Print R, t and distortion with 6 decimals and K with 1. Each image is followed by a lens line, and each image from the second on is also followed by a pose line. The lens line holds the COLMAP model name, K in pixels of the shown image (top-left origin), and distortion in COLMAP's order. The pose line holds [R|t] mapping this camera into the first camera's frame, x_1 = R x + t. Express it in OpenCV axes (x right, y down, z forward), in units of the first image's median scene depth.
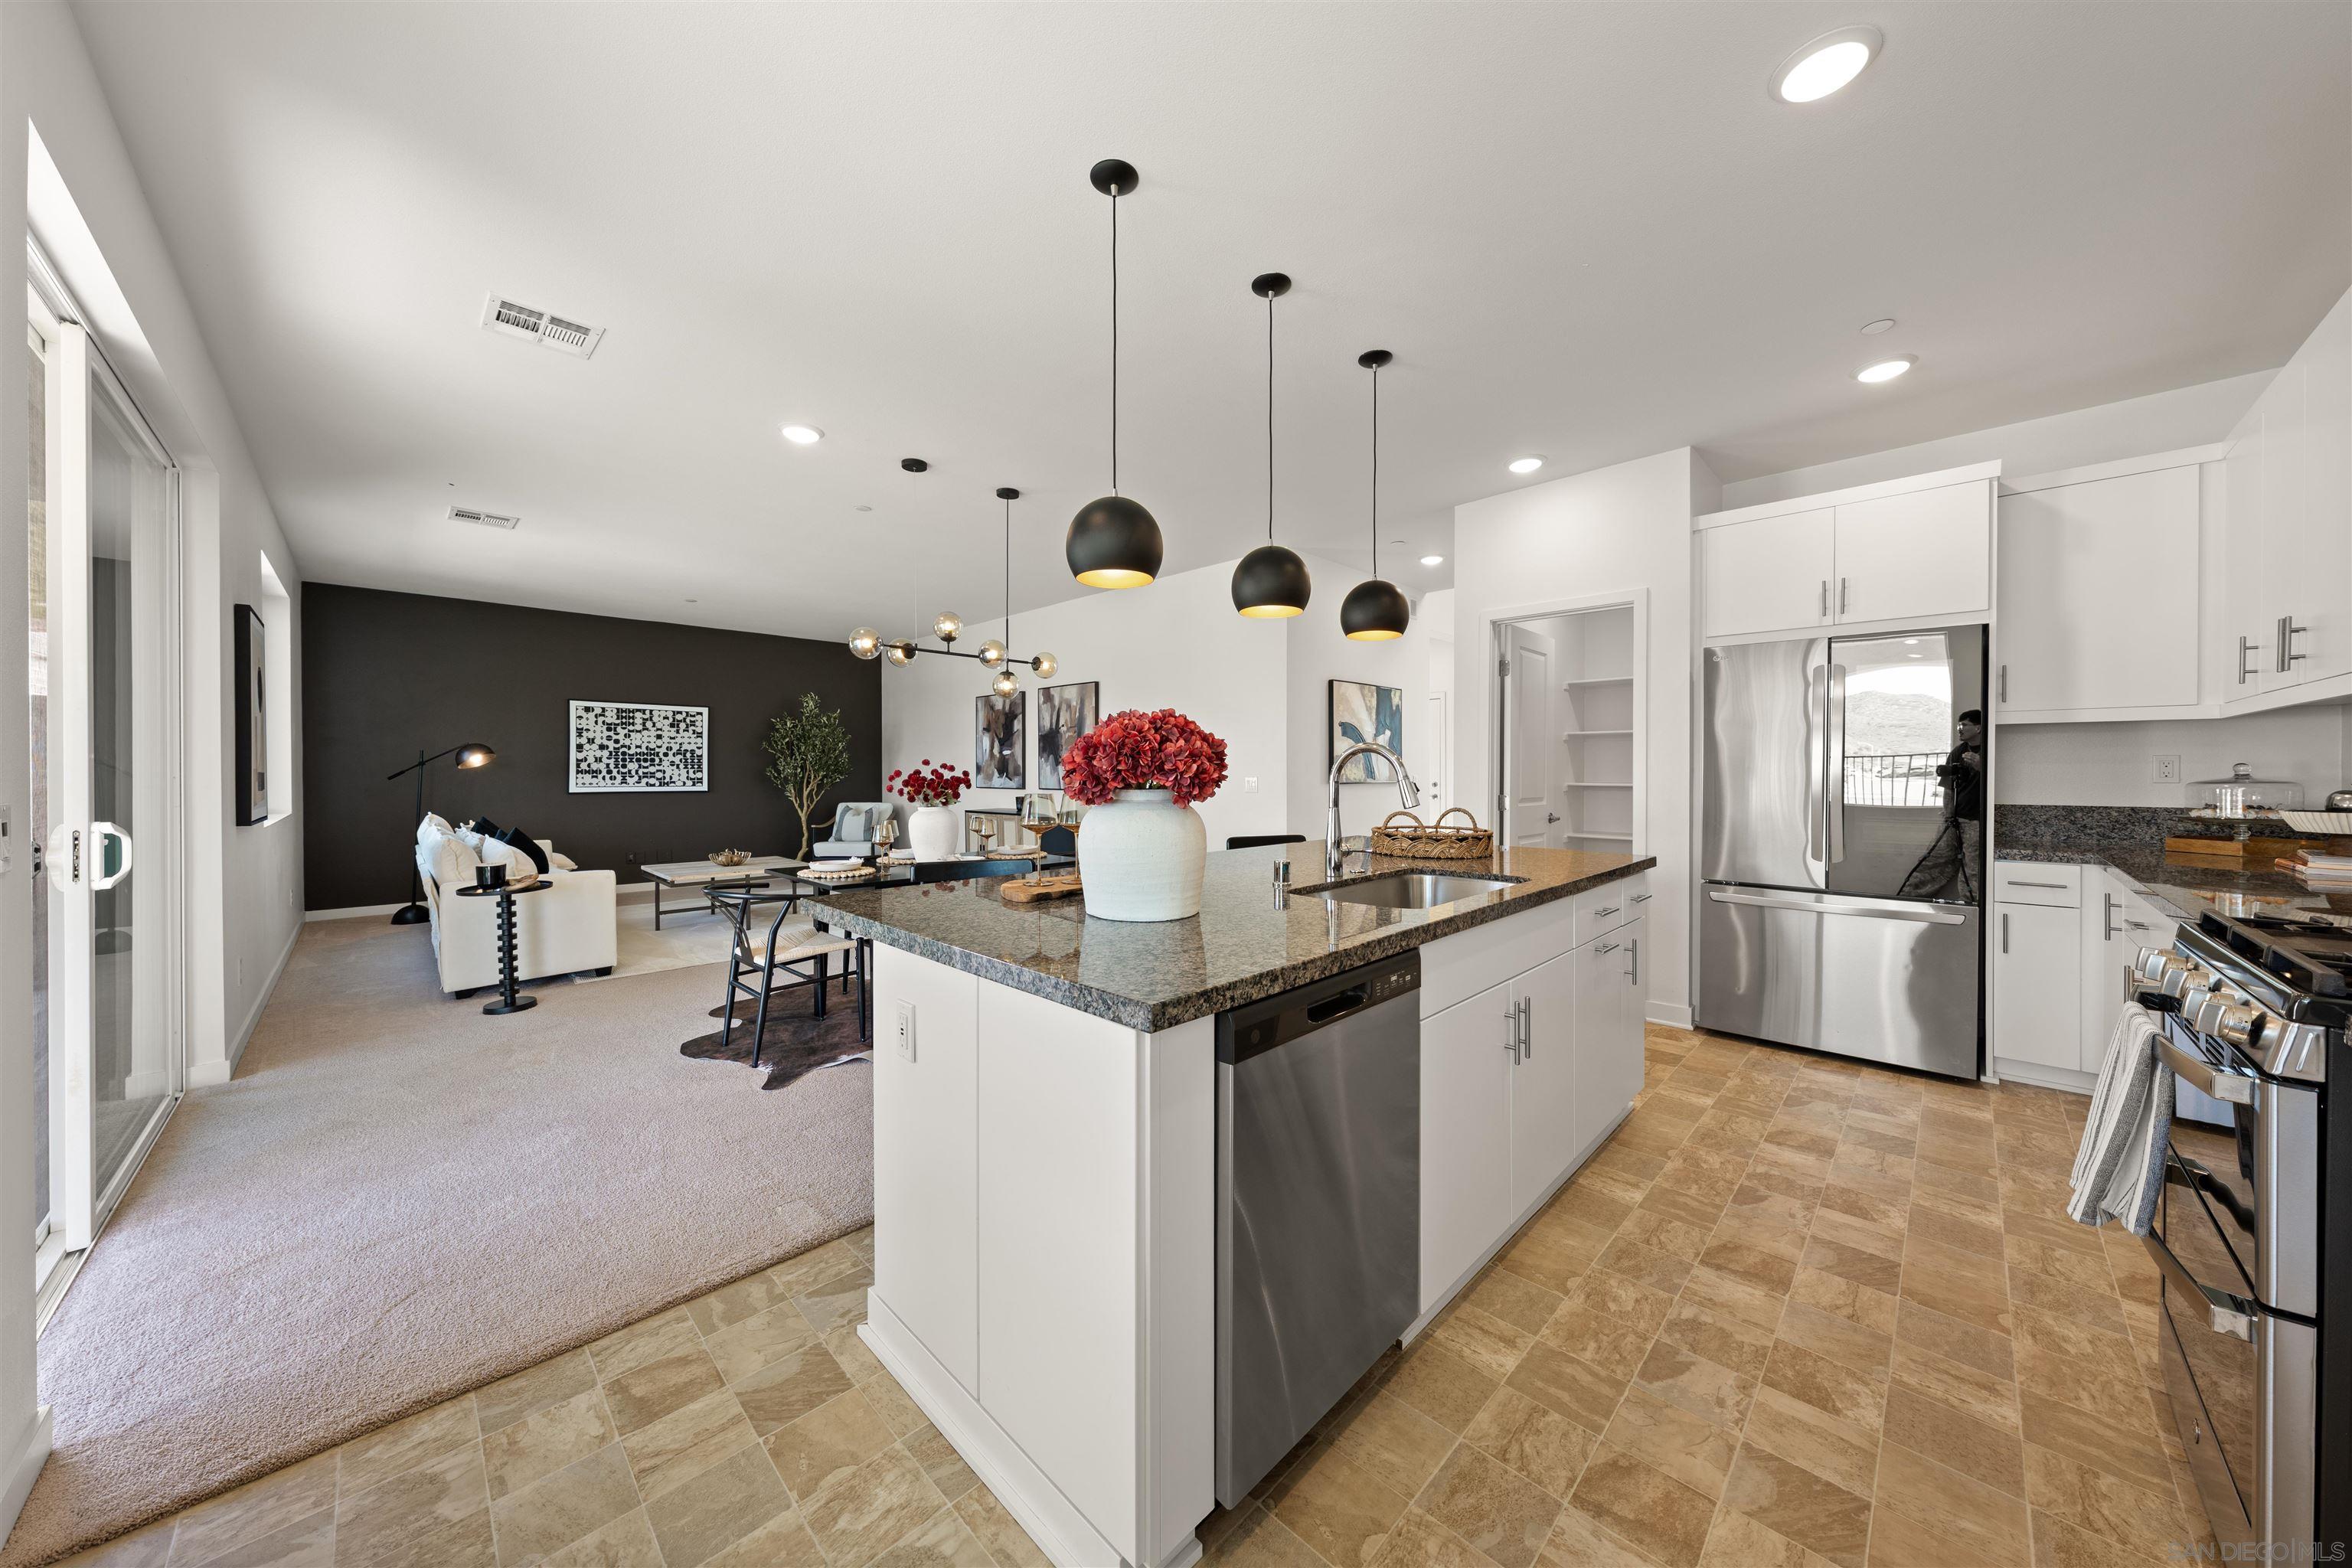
lens RADIAL K [[776.4, 0, 1162.5], [0, 776.4, 777.0], [0, 0, 1]] dist [0.000051, 0.000045]
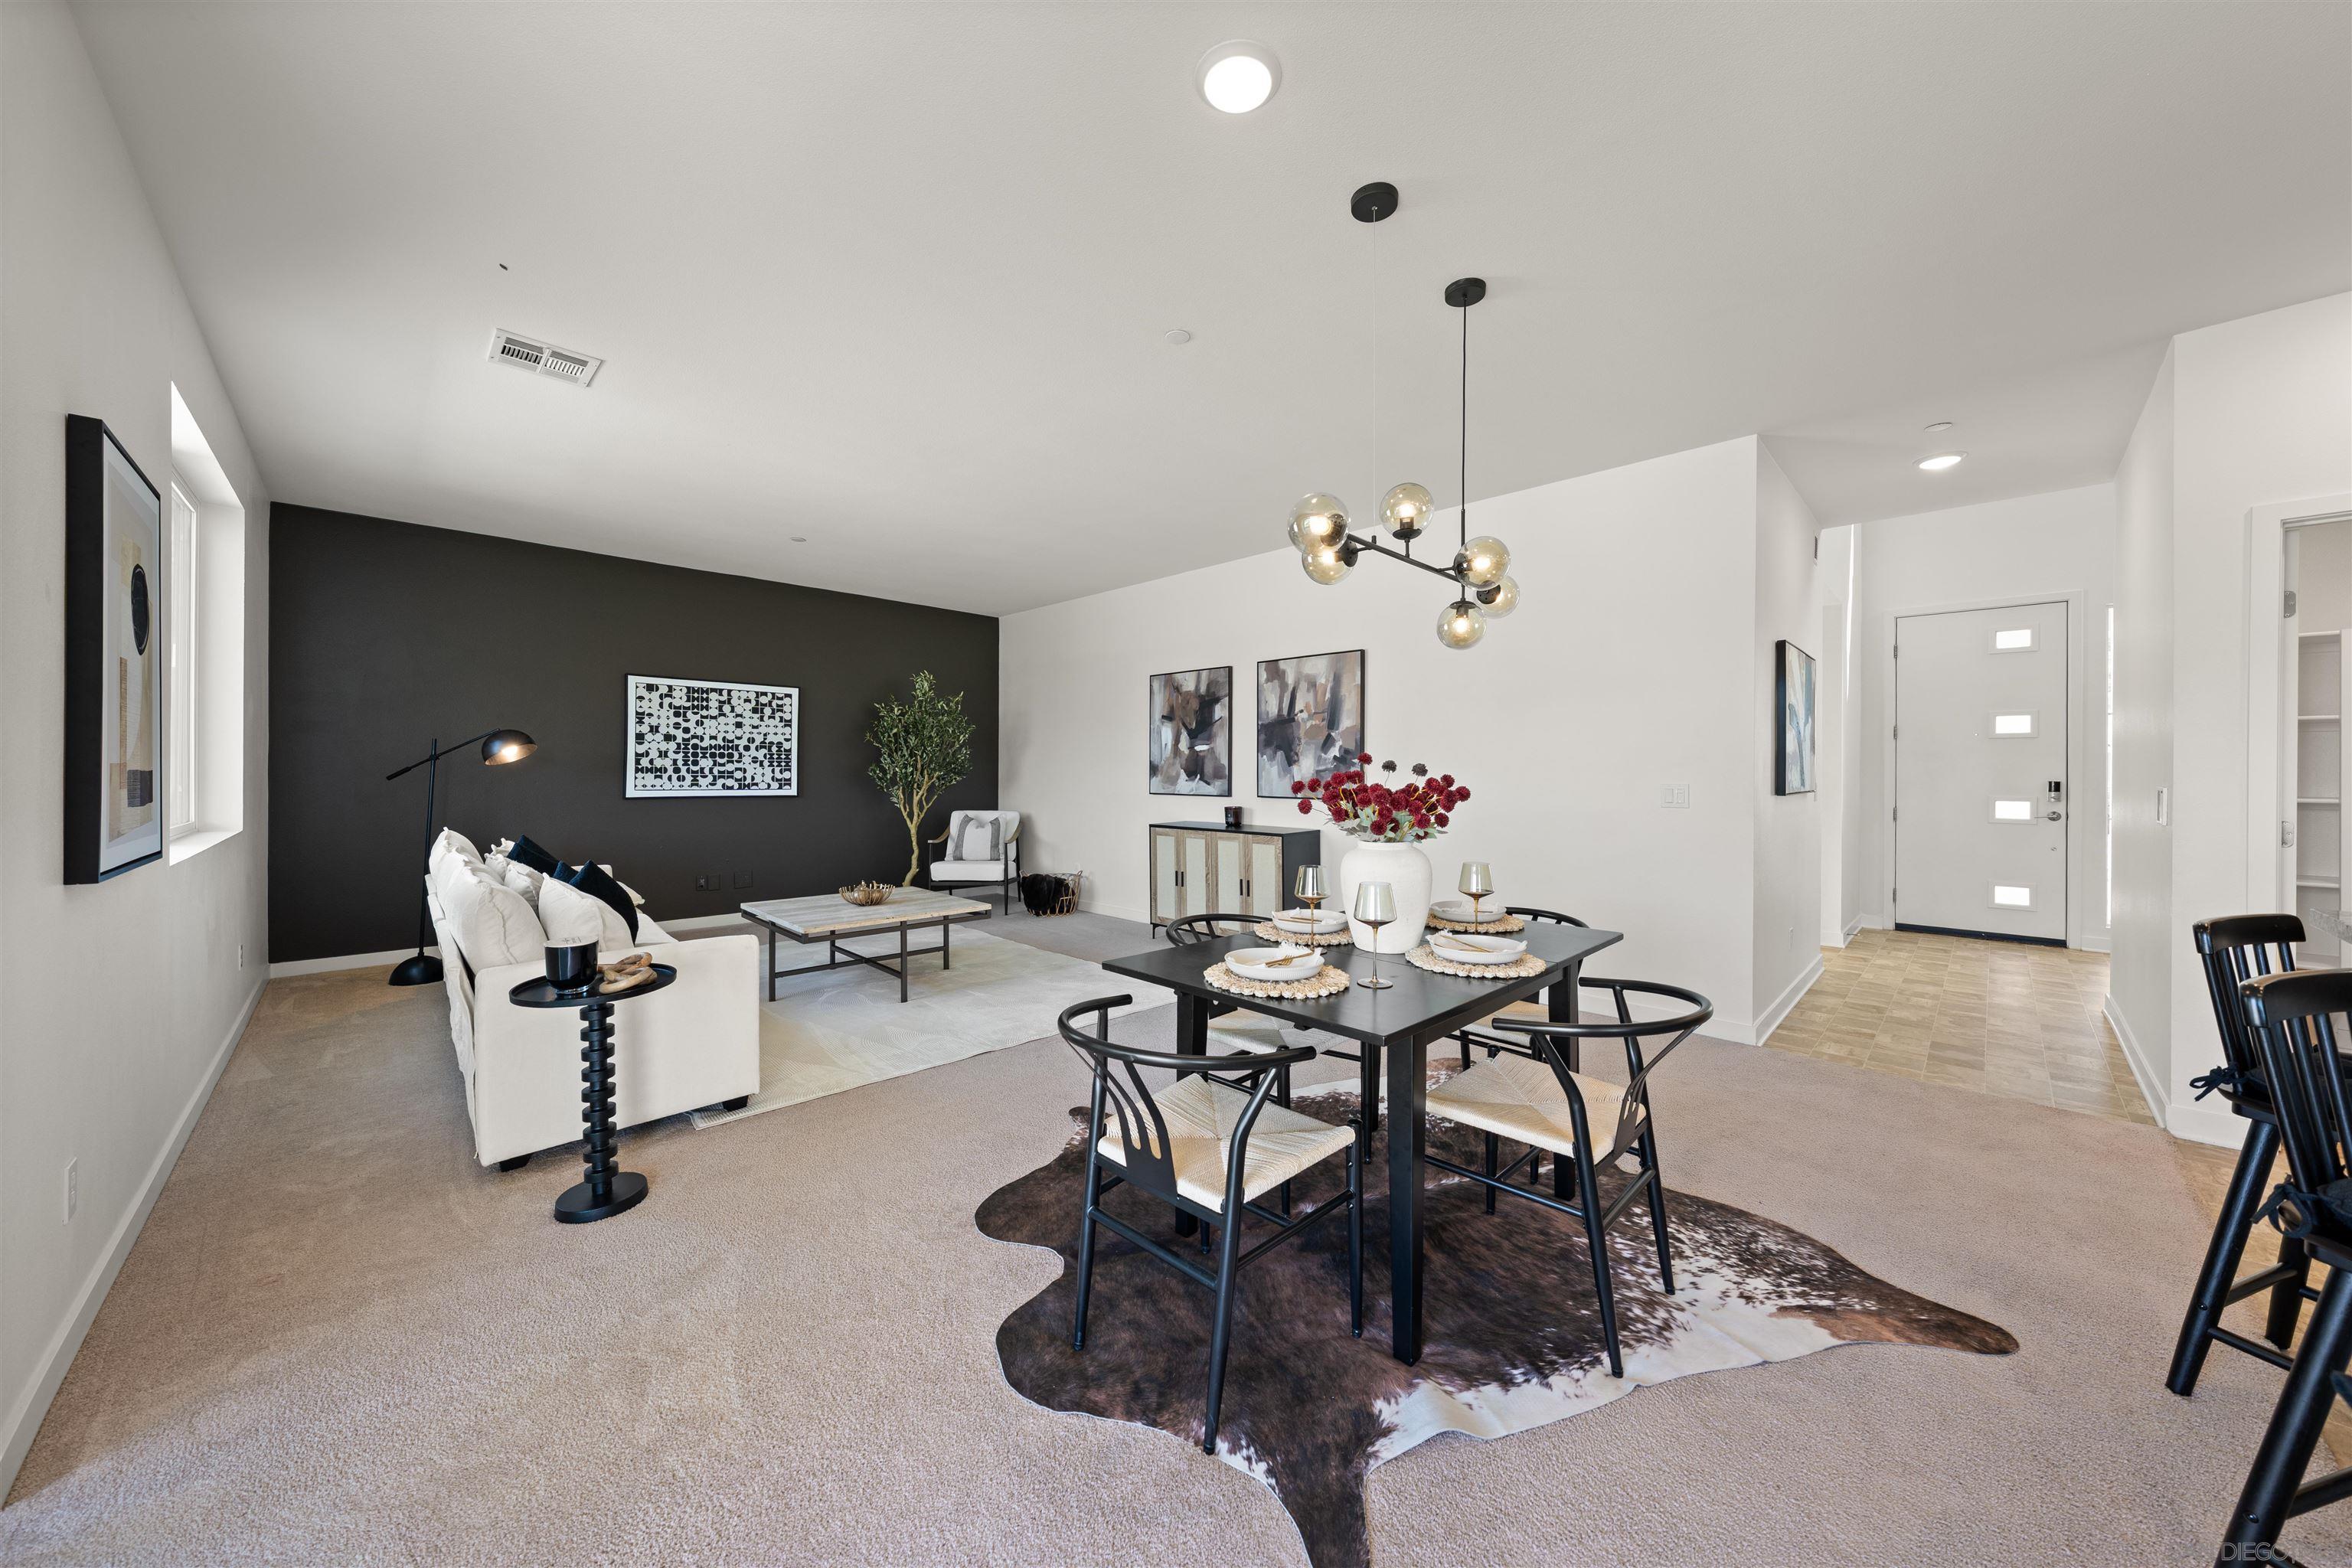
lens RADIAL K [[798.3, 0, 1178.4], [0, 798.3, 771.5], [0, 0, 1]] dist [-0.002812, -0.000148]
pose [[0.999979, 0.005878, -0.002655, -0.224278], [-0.005899, 0.999950, -0.008031, -0.002142], [0.002607, 0.008046, 0.999964, 0.225824]]
